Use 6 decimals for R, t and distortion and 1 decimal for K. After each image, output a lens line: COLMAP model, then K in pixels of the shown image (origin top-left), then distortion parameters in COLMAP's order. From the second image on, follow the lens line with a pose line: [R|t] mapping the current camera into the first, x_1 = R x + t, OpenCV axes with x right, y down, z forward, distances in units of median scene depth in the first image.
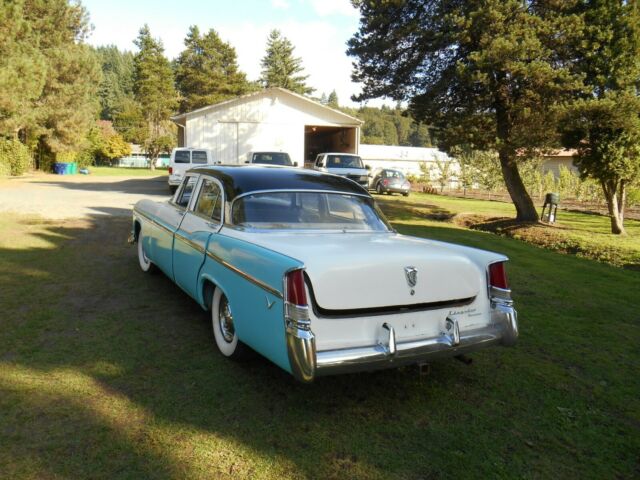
lens RADIAL K [[493.8, 0, 315.7], [0, 493.8, 238.0], [0, 0, 1]] dist [-0.034074, 0.019109]
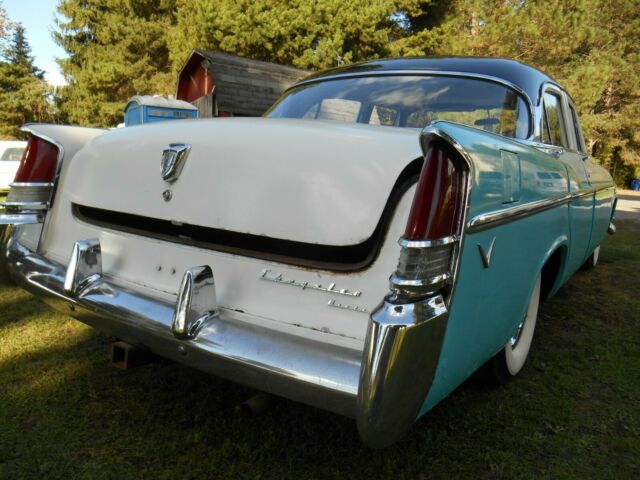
lens RADIAL K [[493.8, 0, 314.6], [0, 493.8, 236.3], [0, 0, 1]] dist [-0.034074, 0.019109]
pose [[0.423284, 0.095697, -0.900929, 0.066686], [-0.145404, 0.988691, 0.036704, 0.010921], [0.894253, 0.115463, 0.432412, 0.091146]]
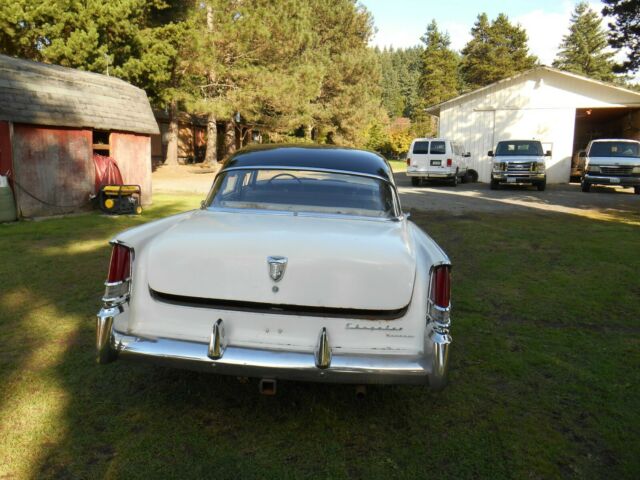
lens RADIAL K [[493.8, 0, 316.1], [0, 493.8, 237.1], [0, 0, 1]] dist [-0.034074, 0.019109]
pose [[0.830800, 0.073122, -0.551747, 0.066879], [-0.068528, 0.997228, 0.028974, 0.000078], [0.552337, 0.013738, 0.833508, 0.036875]]
